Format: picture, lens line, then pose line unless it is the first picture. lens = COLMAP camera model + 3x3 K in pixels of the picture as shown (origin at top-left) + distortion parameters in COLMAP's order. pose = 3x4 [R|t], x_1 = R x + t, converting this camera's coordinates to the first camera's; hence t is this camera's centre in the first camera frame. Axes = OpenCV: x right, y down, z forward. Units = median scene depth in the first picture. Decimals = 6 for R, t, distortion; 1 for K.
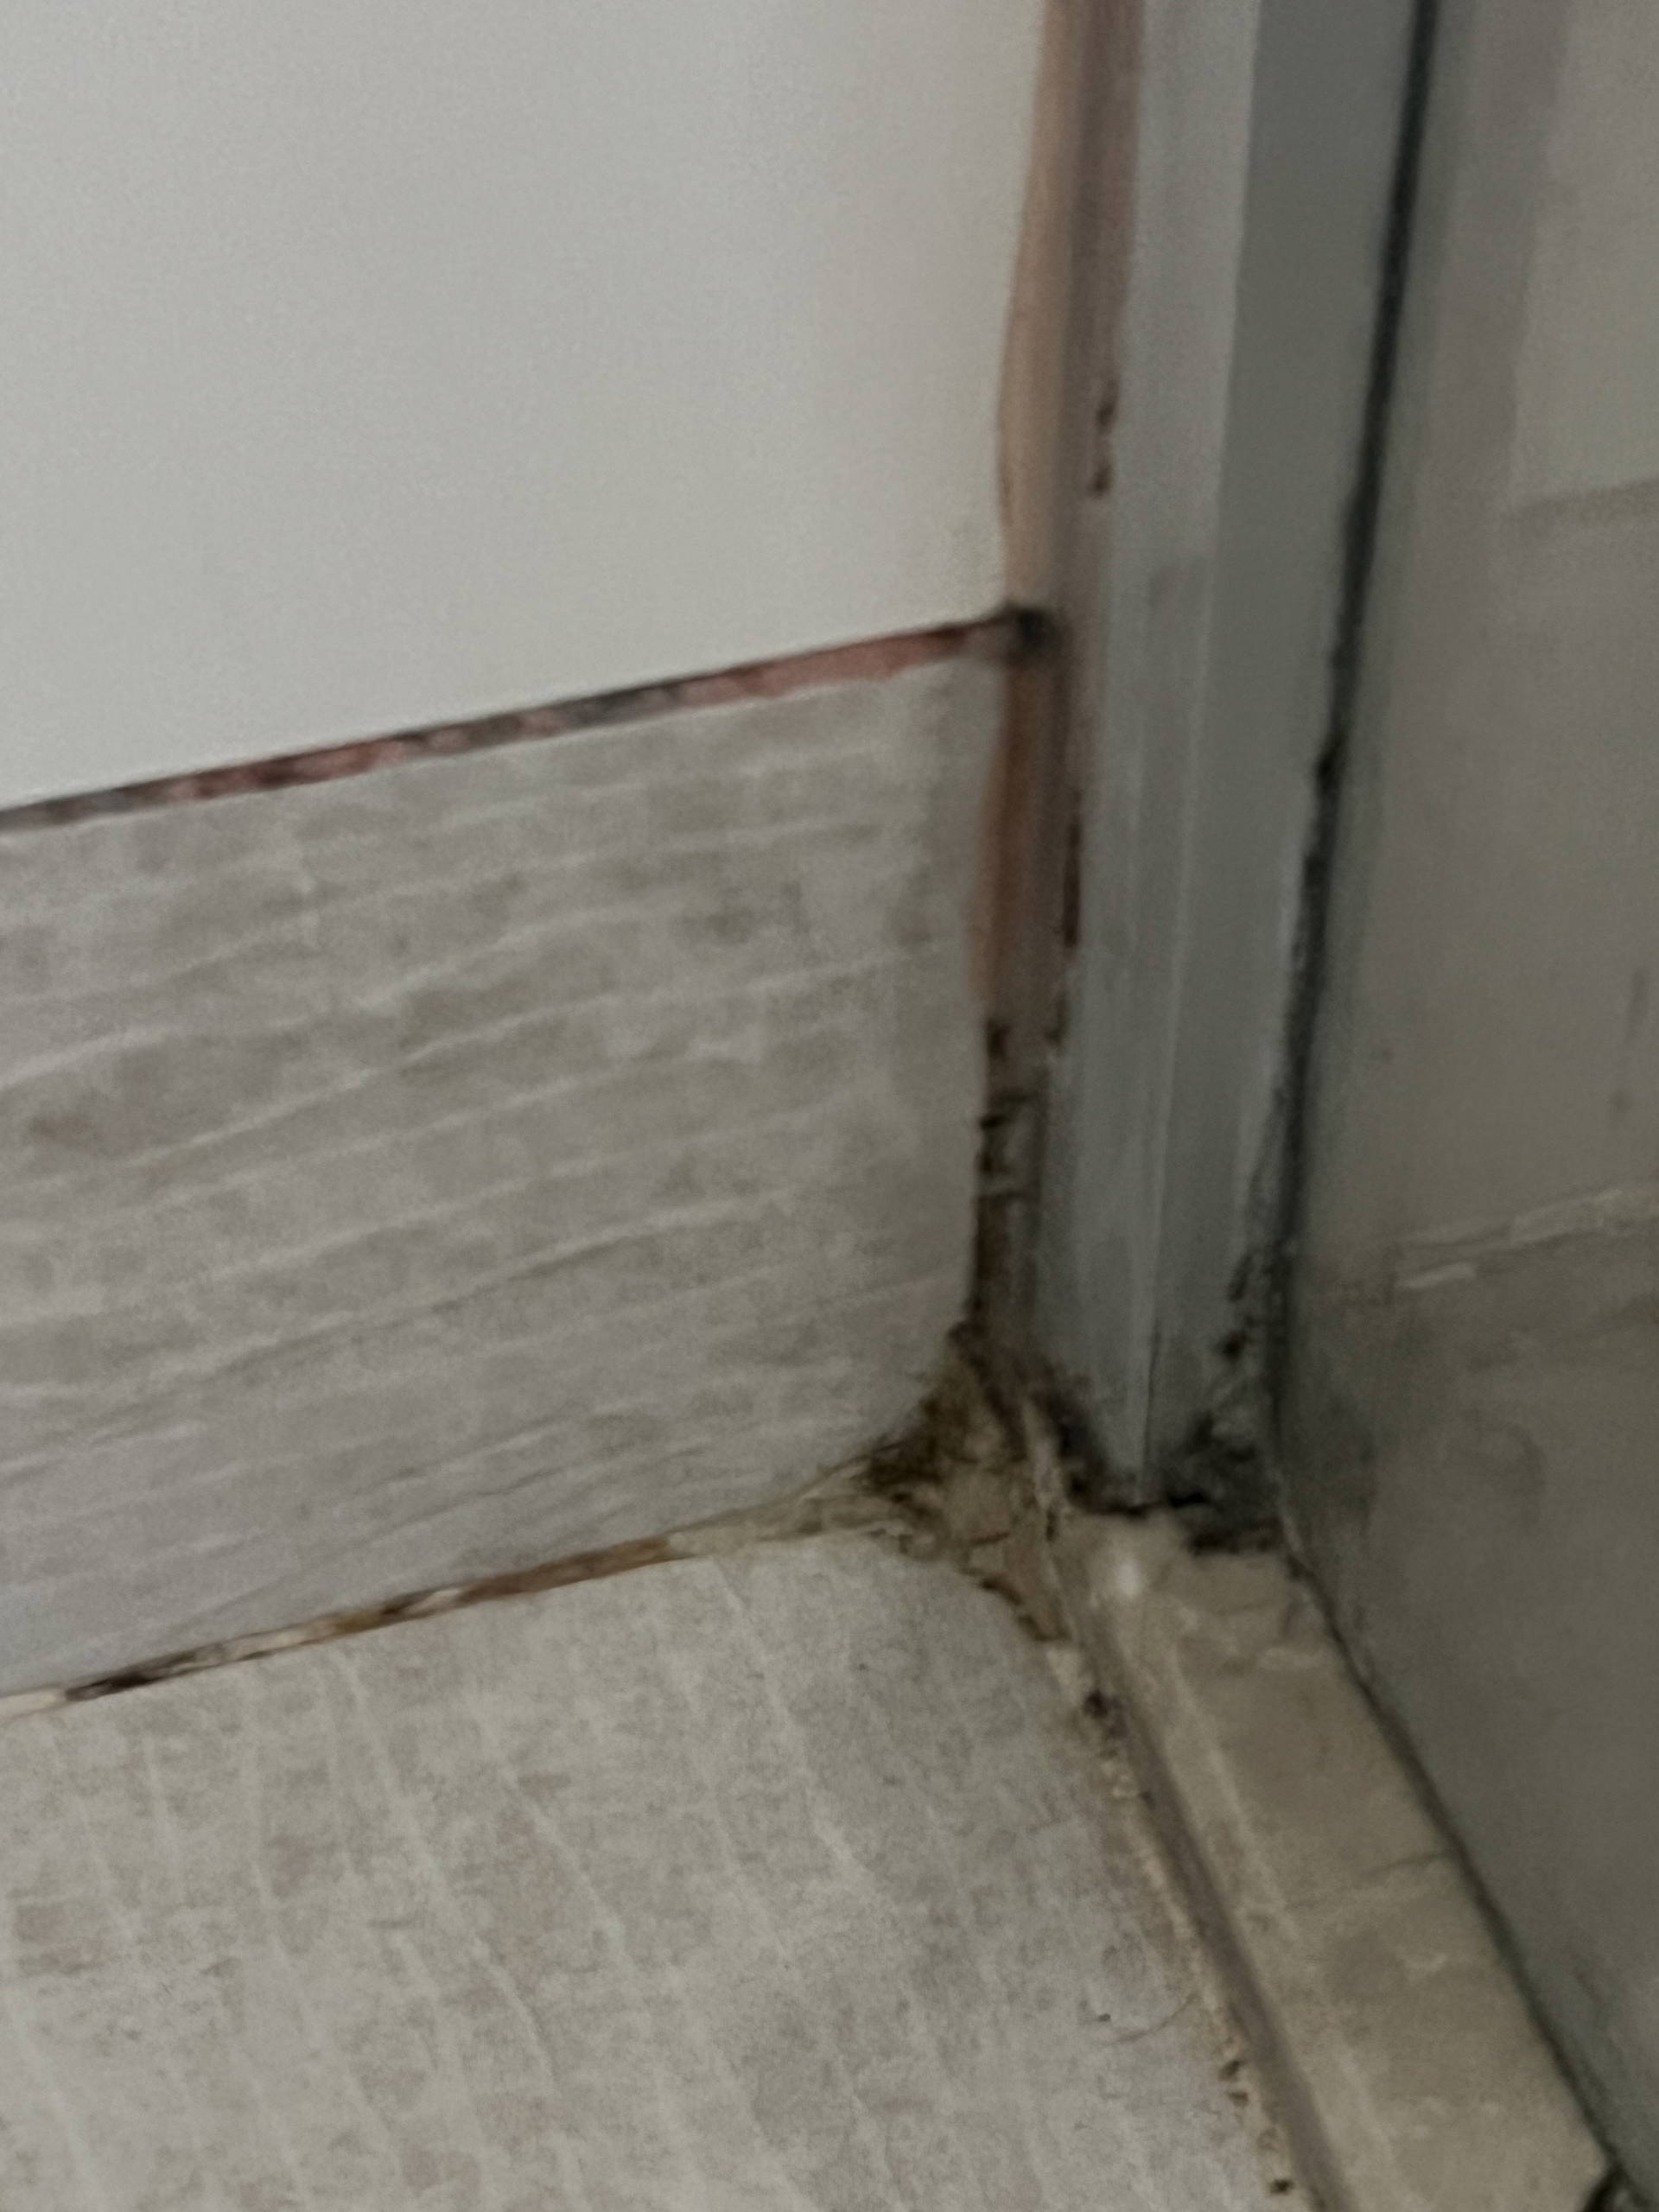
lens RADIAL K [[5238.8, 0, 829.5], [0, 5238.8, 1106.0], [0, 0, 1]] dist [-0.043176, -0.722384]
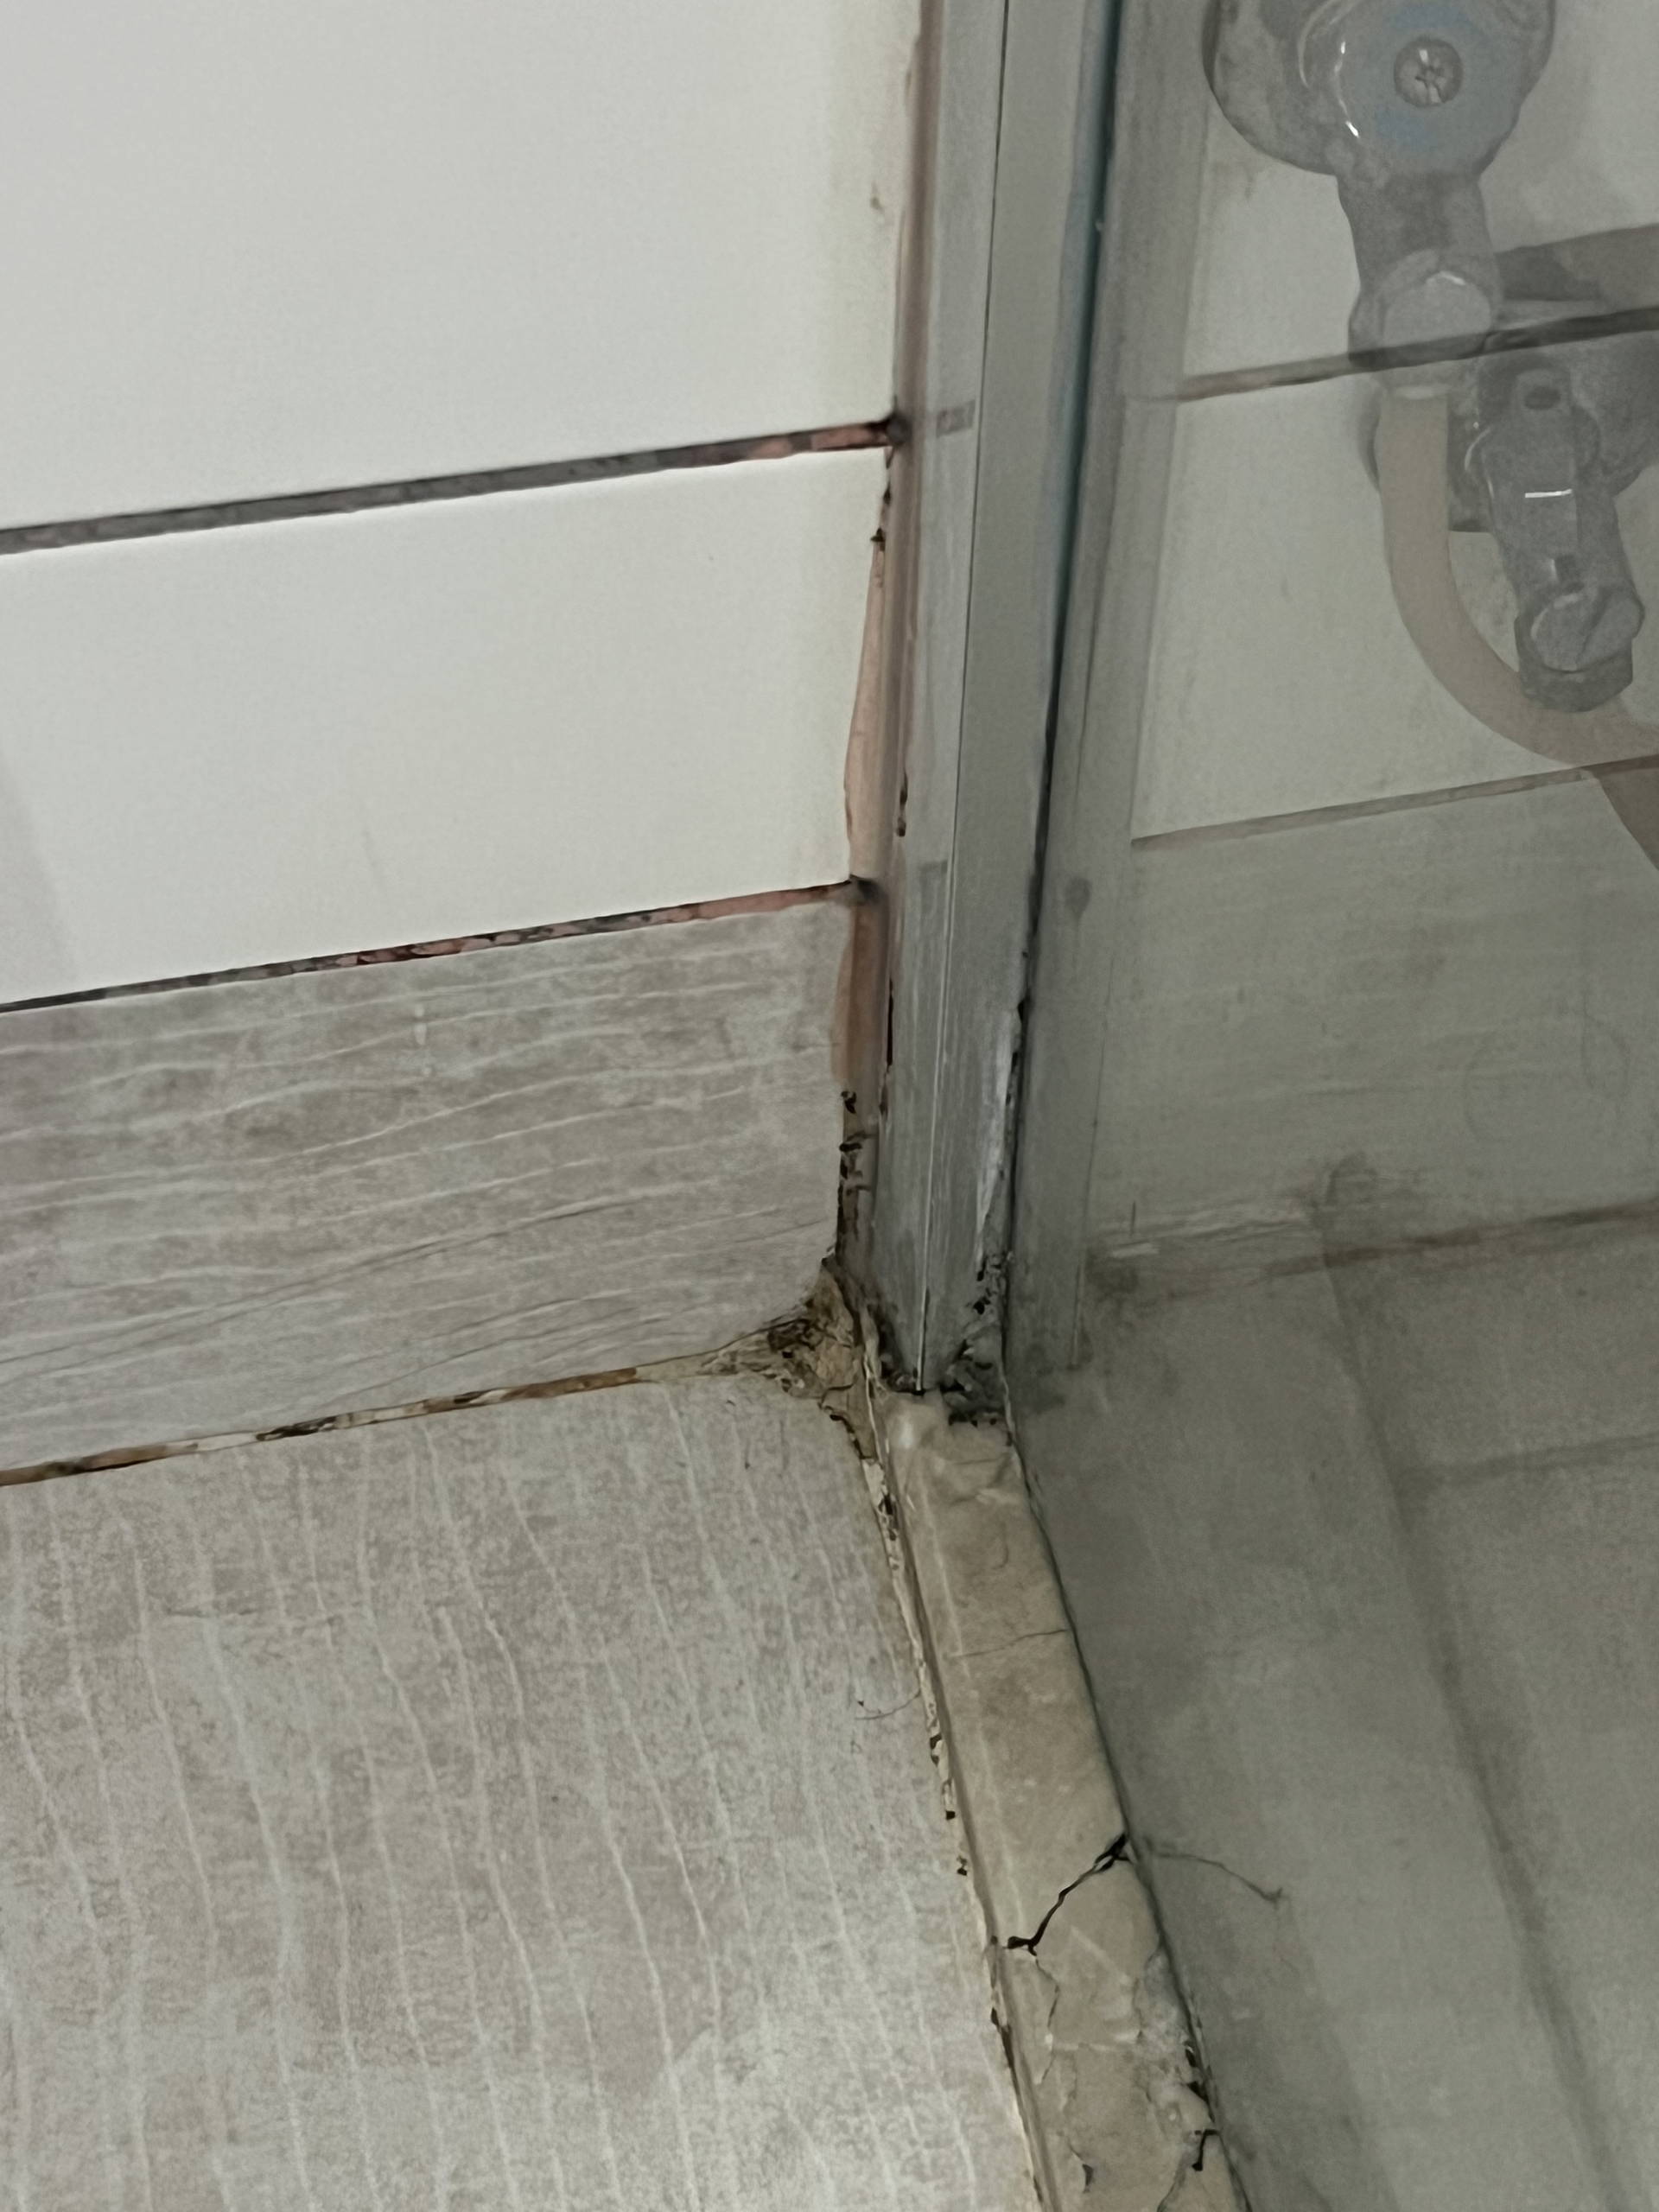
lens RADIAL K [[4979.7, 0, 829.5], [0, 4979.7, 1106.0], [0, 0, 1]] dist [-0.470635, -0.069615]
pose [[0.994796, 0.089553, -0.048596, 0.100789], [-0.083784, 0.990396, 0.109981, -0.180604], [0.057979, -0.105337, 0.992745, -0.521504]]
